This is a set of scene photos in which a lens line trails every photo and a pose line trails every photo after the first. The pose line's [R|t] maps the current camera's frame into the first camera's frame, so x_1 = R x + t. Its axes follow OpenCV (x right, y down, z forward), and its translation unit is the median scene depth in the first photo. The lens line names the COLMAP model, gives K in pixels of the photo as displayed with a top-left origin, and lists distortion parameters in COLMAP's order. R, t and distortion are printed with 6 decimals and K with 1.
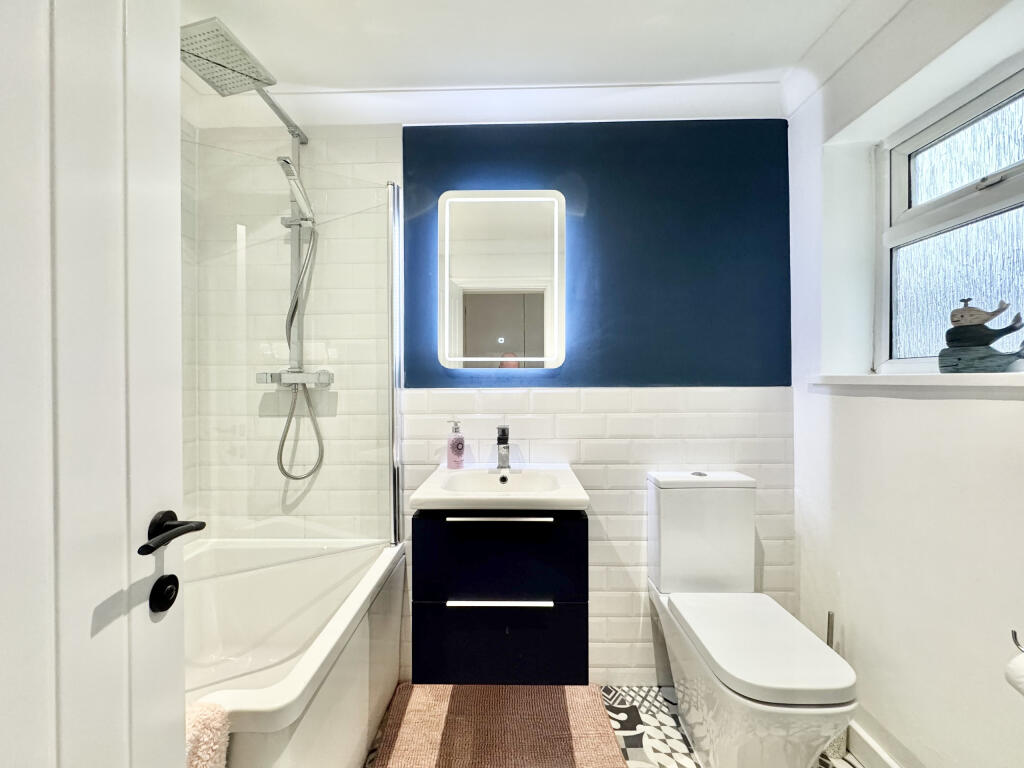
lens RADIAL K [[405.6, 0, 512.0], [0, 405.6, 384.0], [0, 0, 1]] dist [0.001956, 0.000062]
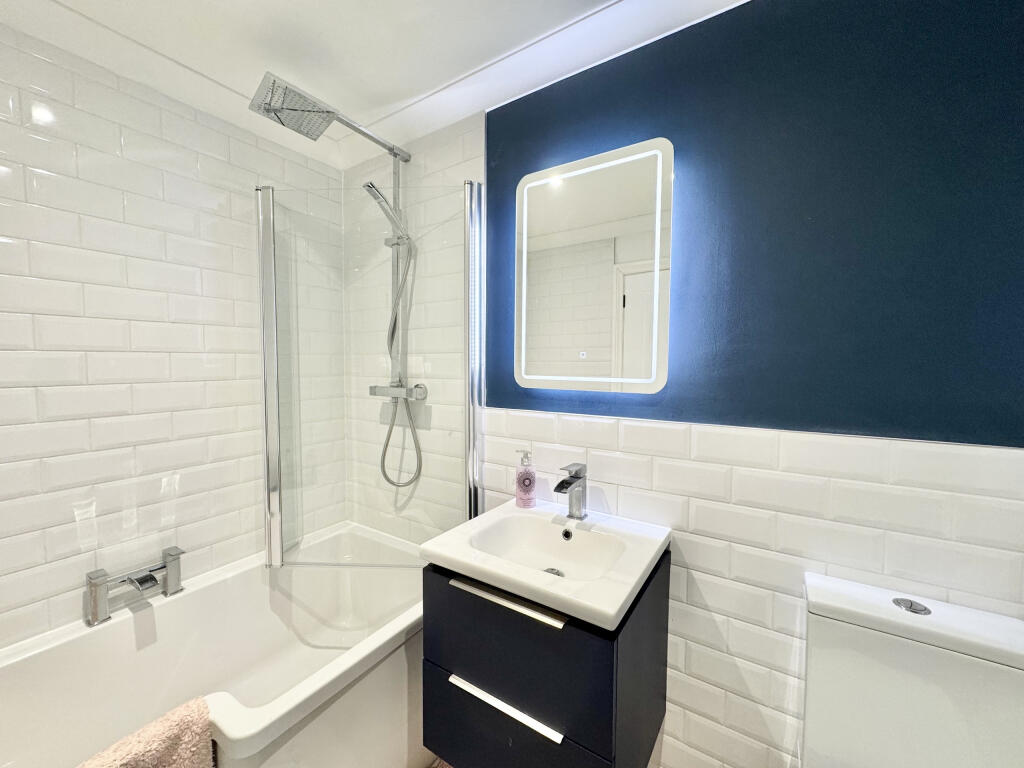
lens RADIAL K [[407.0, 0, 512.0], [0, 407.0, 384.0], [0, 0, 1]] dist [-0.001228, 0.000150]
pose [[0.845744, 0.034990, -0.532441, 0.275994], [-0.010182, 0.998724, 0.049459, -0.087868], [0.533492, -0.036408, 0.845021, 0.260350]]
